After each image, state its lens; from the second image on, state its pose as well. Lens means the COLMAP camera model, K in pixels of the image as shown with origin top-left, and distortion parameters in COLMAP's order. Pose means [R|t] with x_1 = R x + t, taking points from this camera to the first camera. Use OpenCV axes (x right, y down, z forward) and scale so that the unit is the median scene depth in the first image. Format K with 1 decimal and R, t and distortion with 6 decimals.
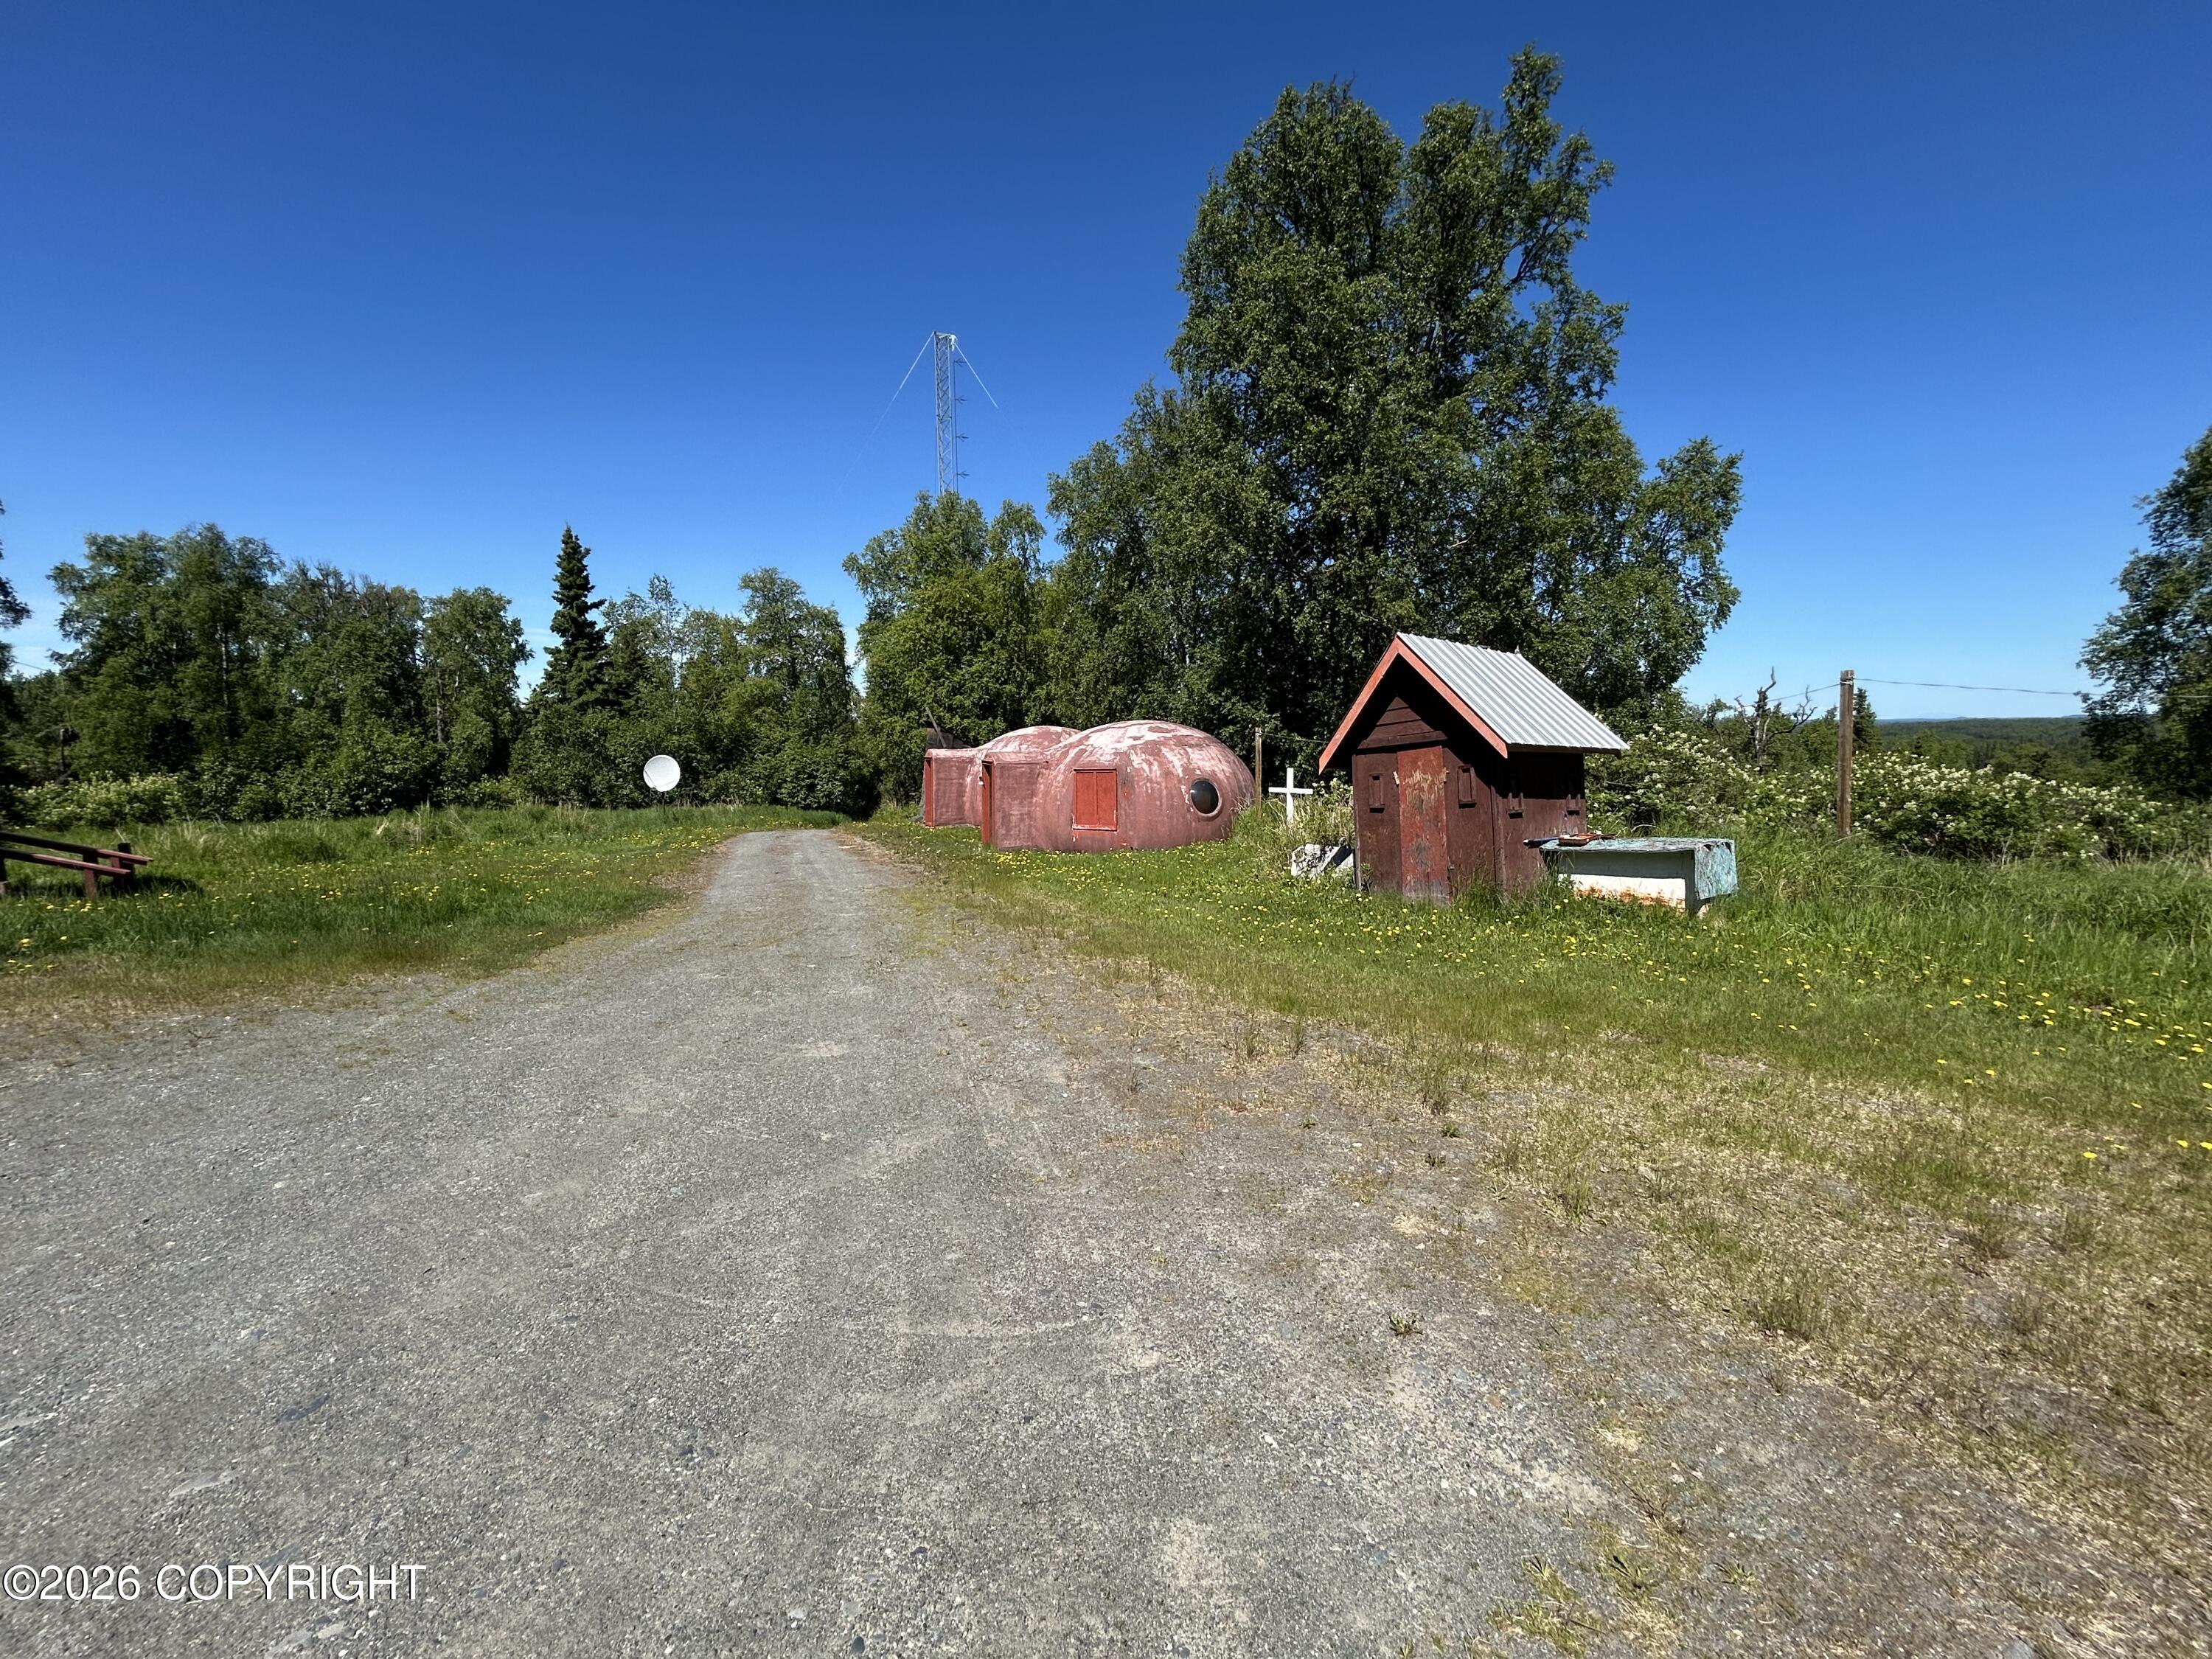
lens RADIAL K [[895.5, 0, 1105.8], [0, 895.5, 830.8], [0, 0, 1]] dist [0.002261, 0.000050]
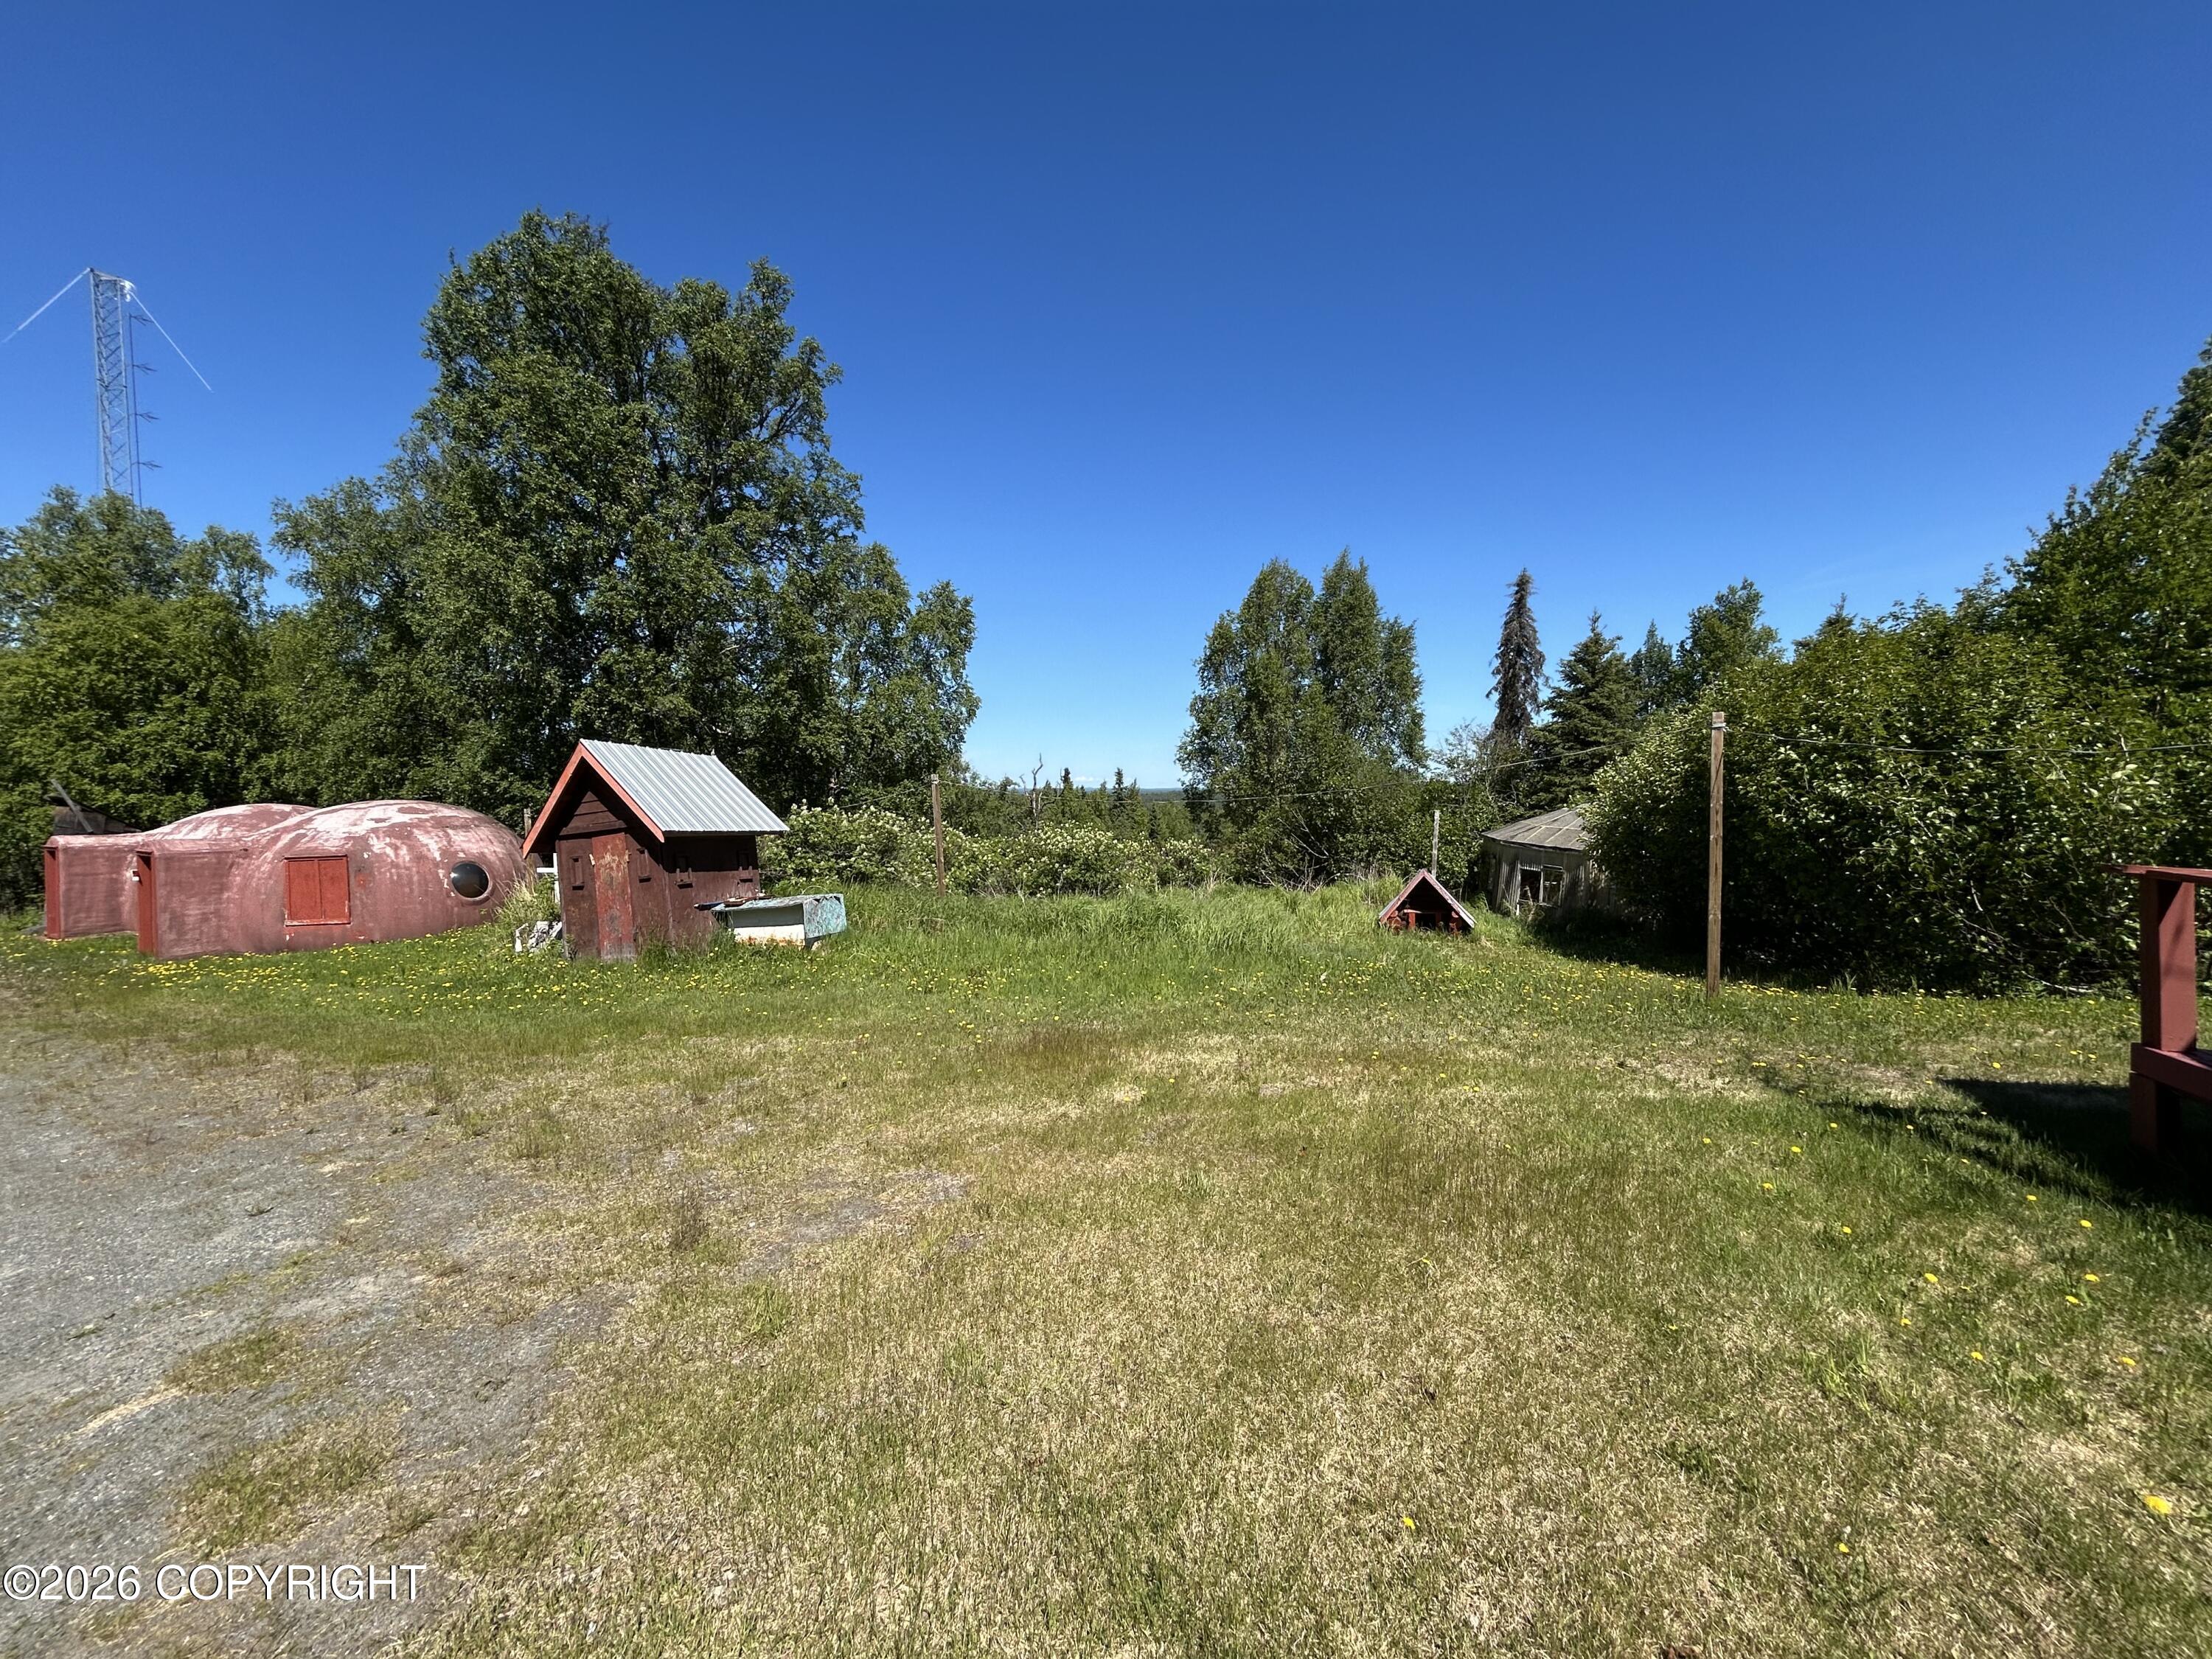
lens RADIAL K [[895.5, 0, 1105.1], [0, 895.5, 830.4], [0, 0, 1]] dist [0.002261, 0.000050]
pose [[0.801617, -0.023703, 0.597368, 0.083358], [0.068021, 0.996341, -0.051745, 0.005079], [-0.593956, 0.082114, 0.800296, -0.181793]]
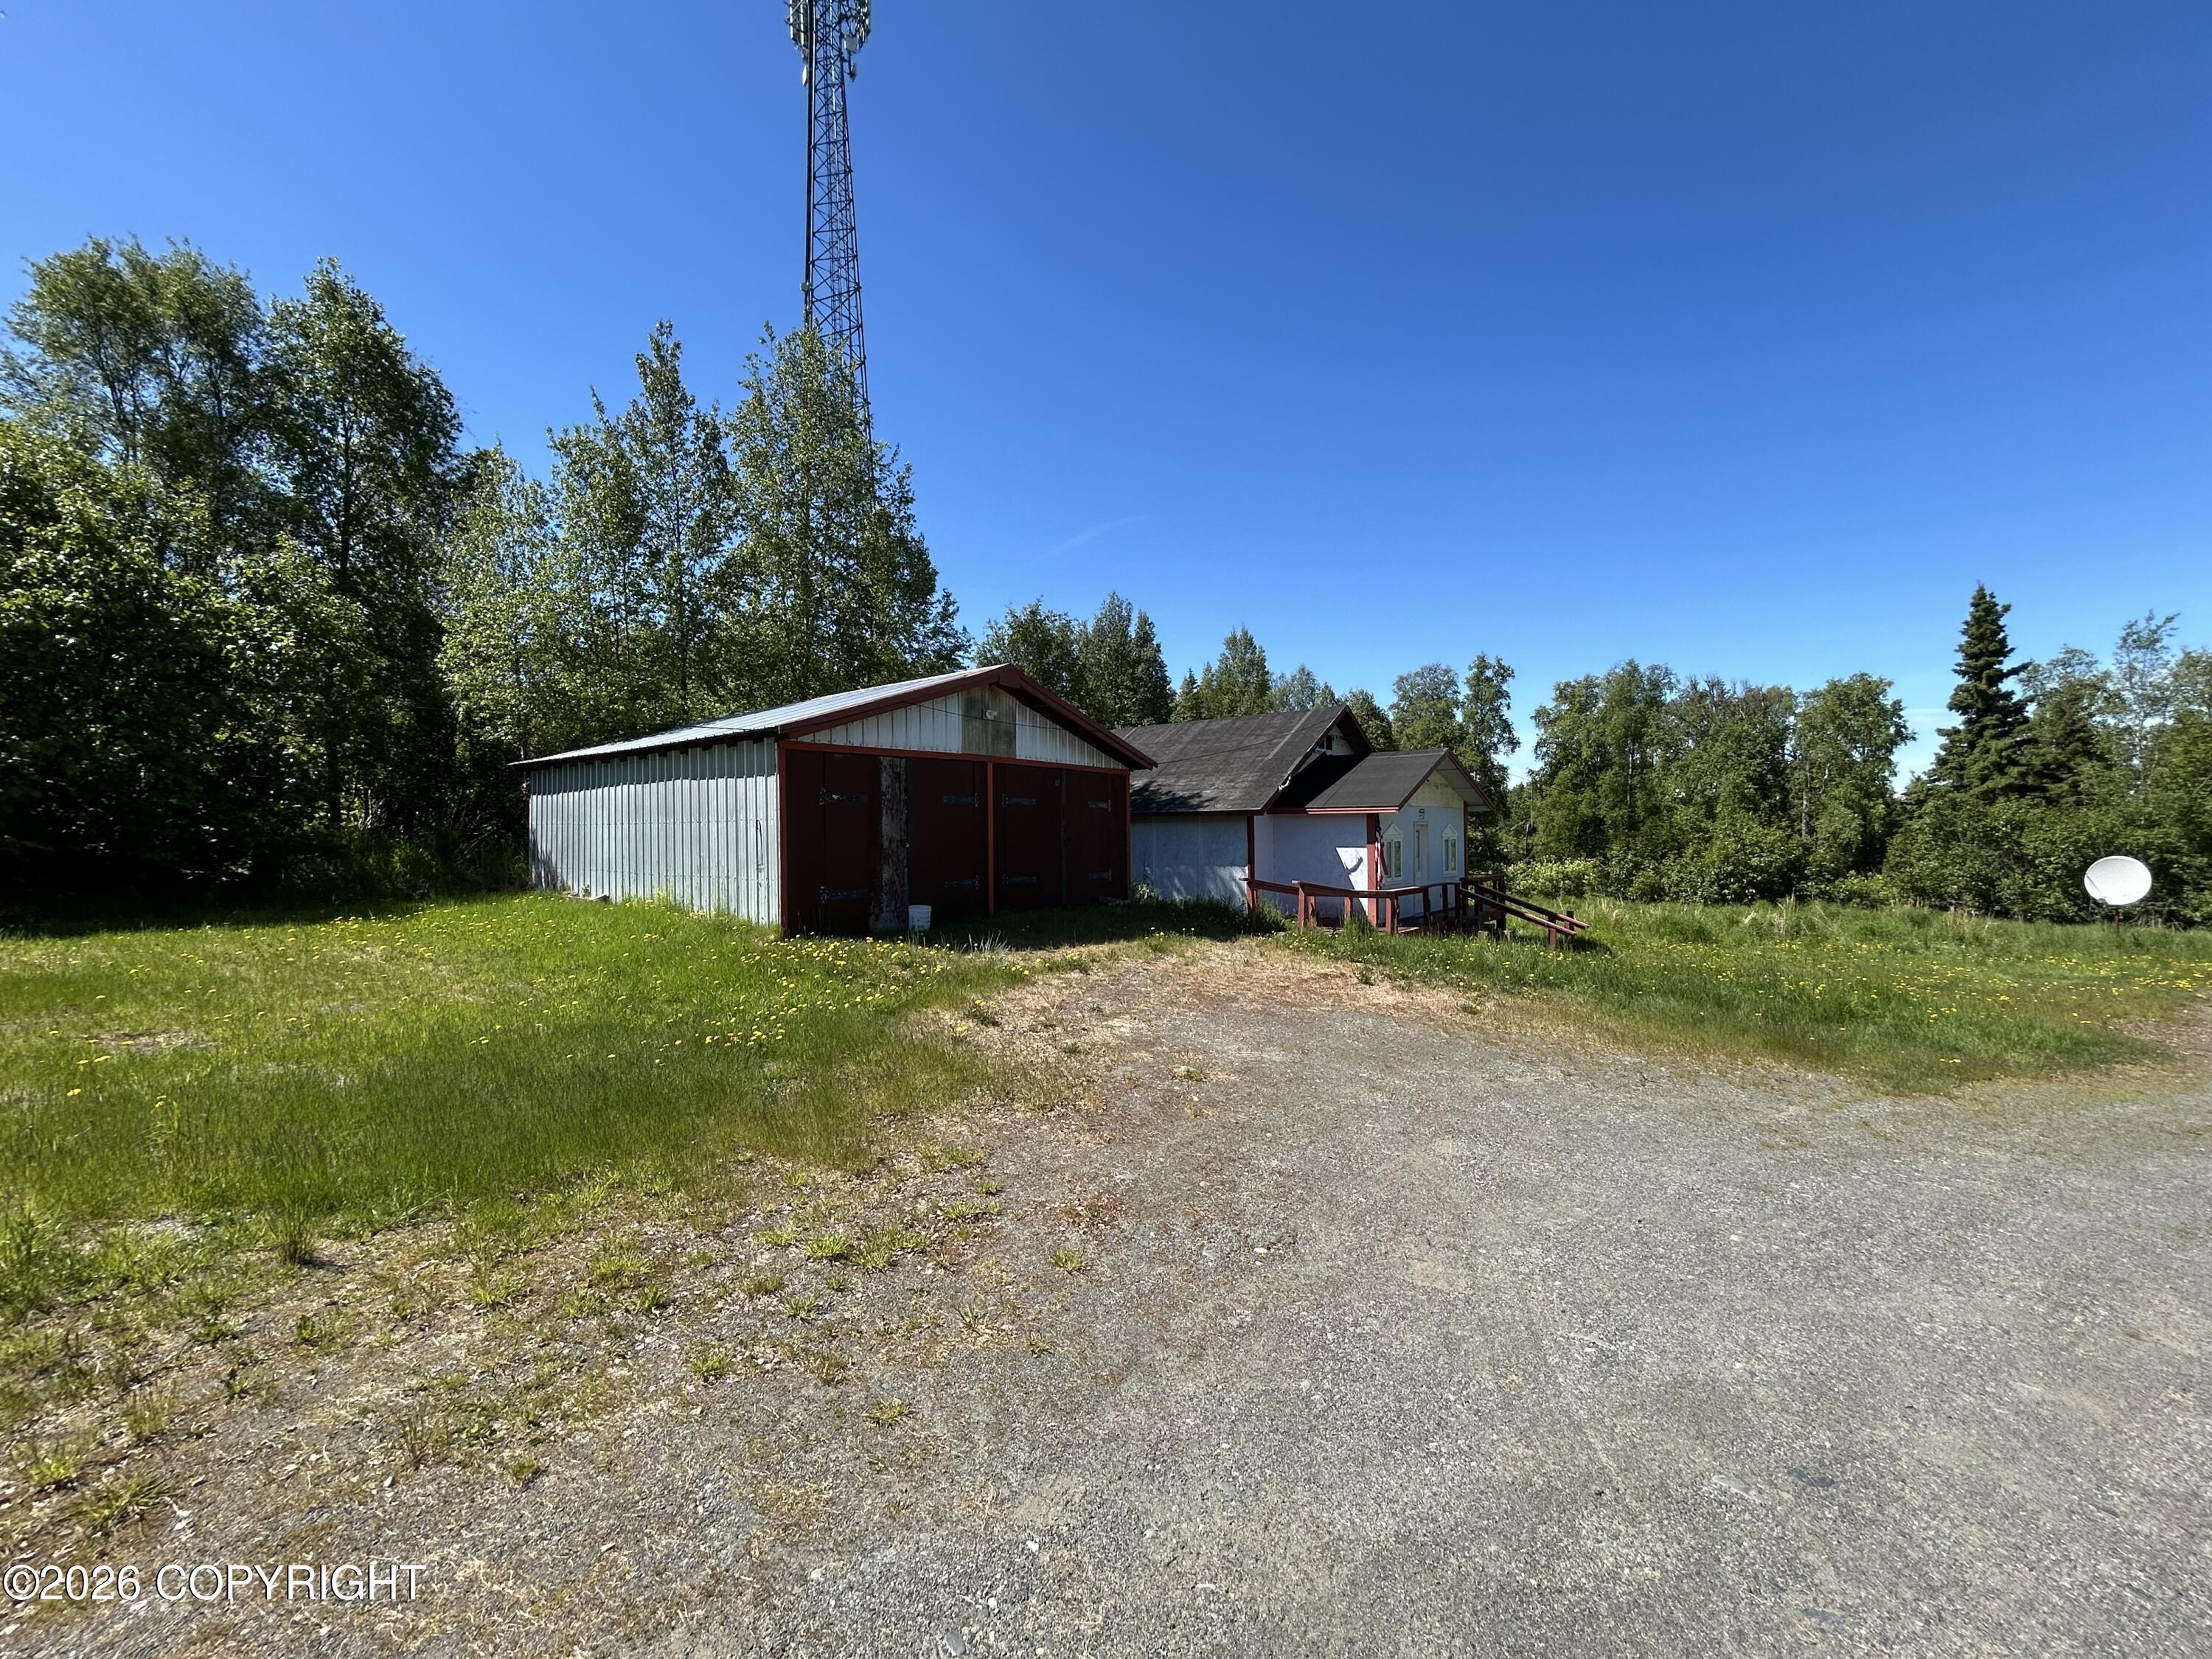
lens RADIAL K [[895.5, 0, 1105.7], [0, 895.5, 833.3], [0, 0, 1]] dist [0.002261, 0.000050]
pose [[0.274649, 0.005957, -0.961526, -0.013849], [-0.102609, 0.994452, -0.023148, 0.000746], [0.956054, 0.105019, 0.273737, -0.017705]]
